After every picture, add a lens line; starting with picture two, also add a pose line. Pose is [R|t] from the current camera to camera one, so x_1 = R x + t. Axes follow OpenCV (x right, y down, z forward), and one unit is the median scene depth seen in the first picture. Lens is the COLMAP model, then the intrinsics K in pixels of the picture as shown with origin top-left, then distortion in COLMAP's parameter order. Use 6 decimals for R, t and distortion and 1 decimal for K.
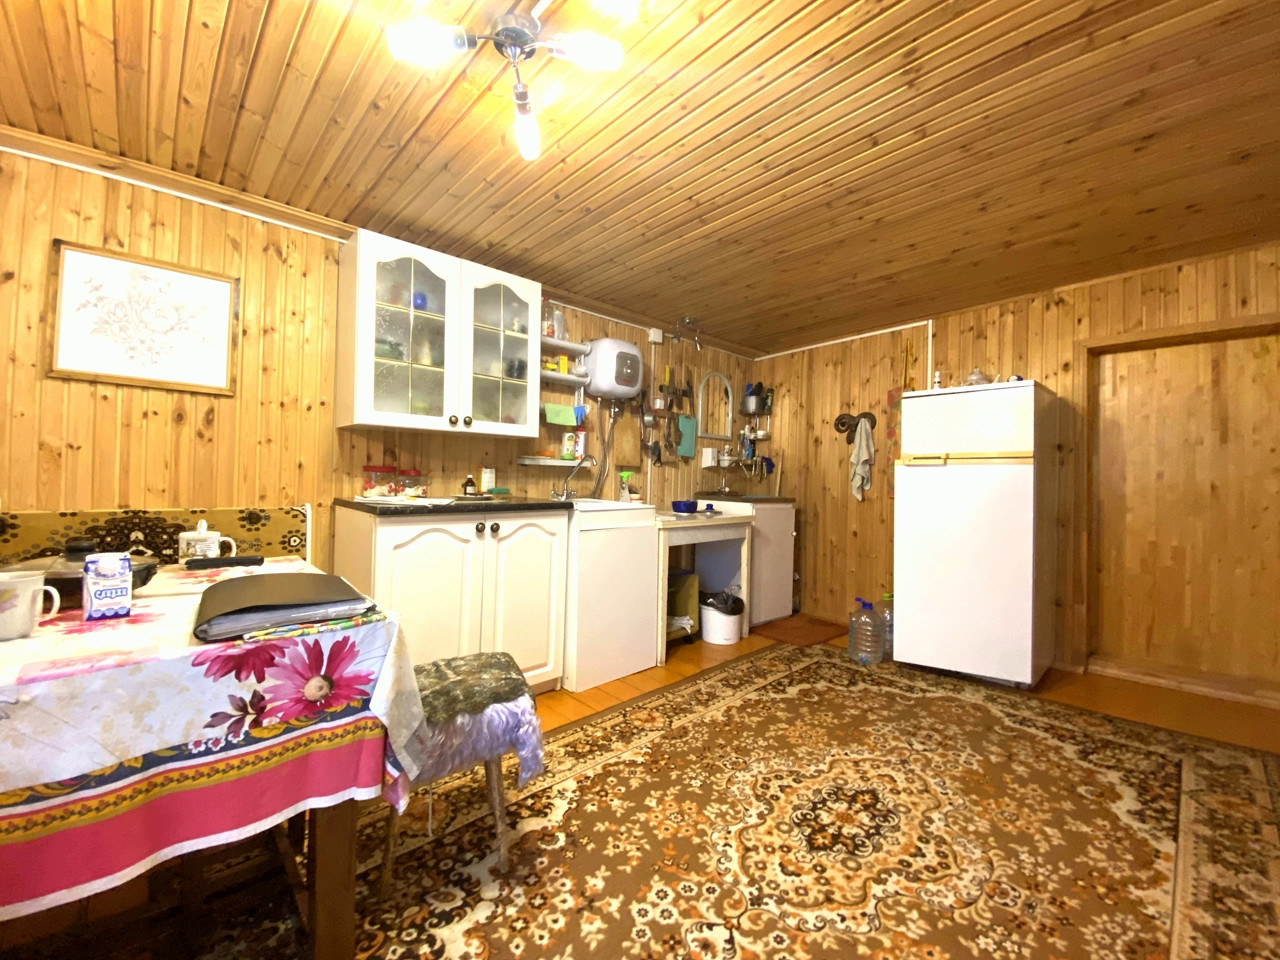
lens RADIAL K [[521.3, 0, 639.2], [0, 521.3, 477.1], [0, 0, 1]] dist [0.027918, -0.022207]
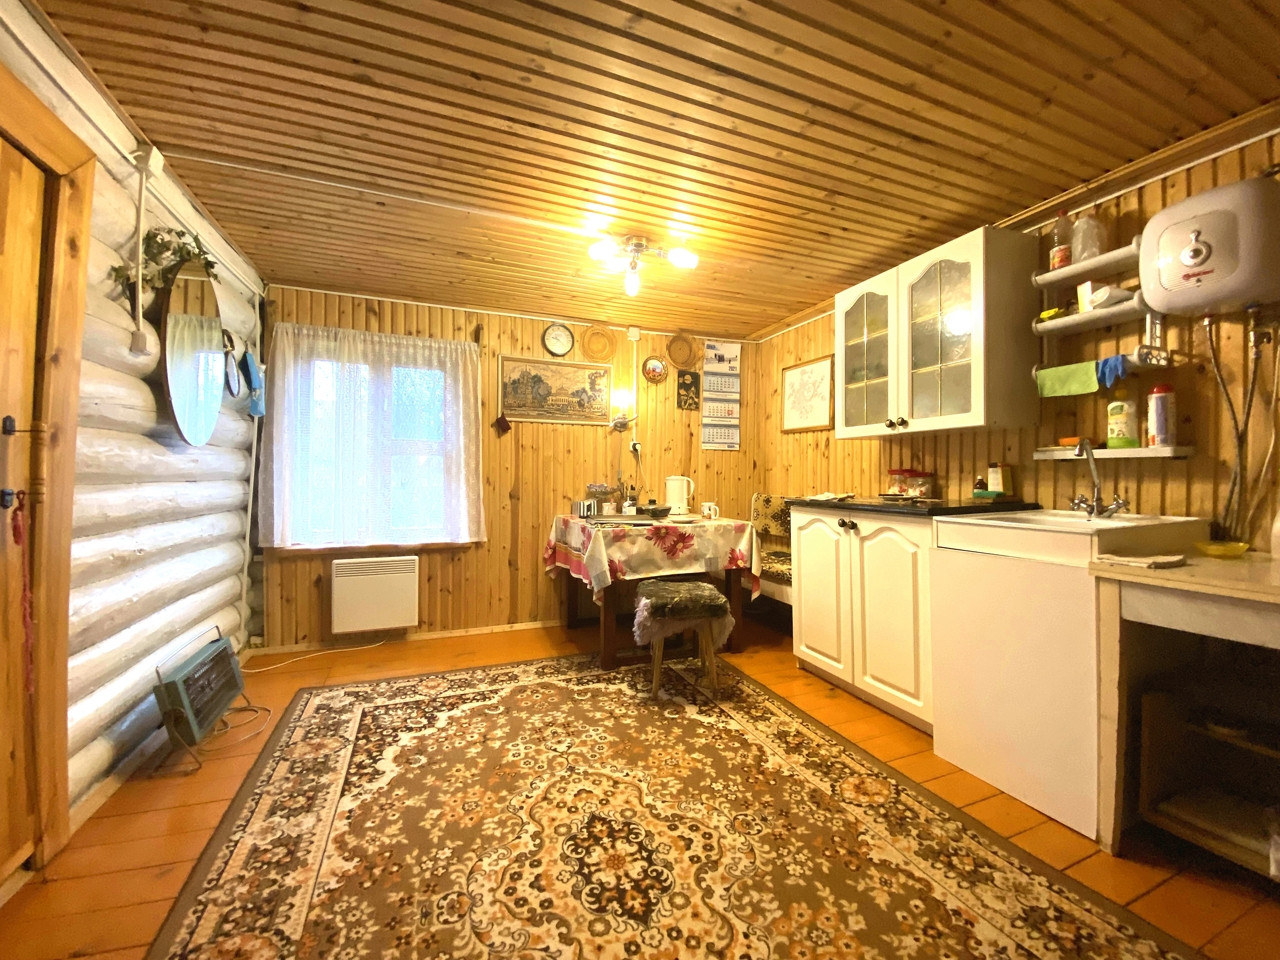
lens RADIAL K [[521.3, 0, 639.2], [0, 521.3, 477.1], [0, 0, 1]] dist [0.027918, -0.022207]
pose [[-0.367007, -0.014842, -0.930100, 1.244807], [-0.007089, 0.999888, -0.013158, 0.024493], [0.930191, 0.001765, -0.367071, 1.410733]]
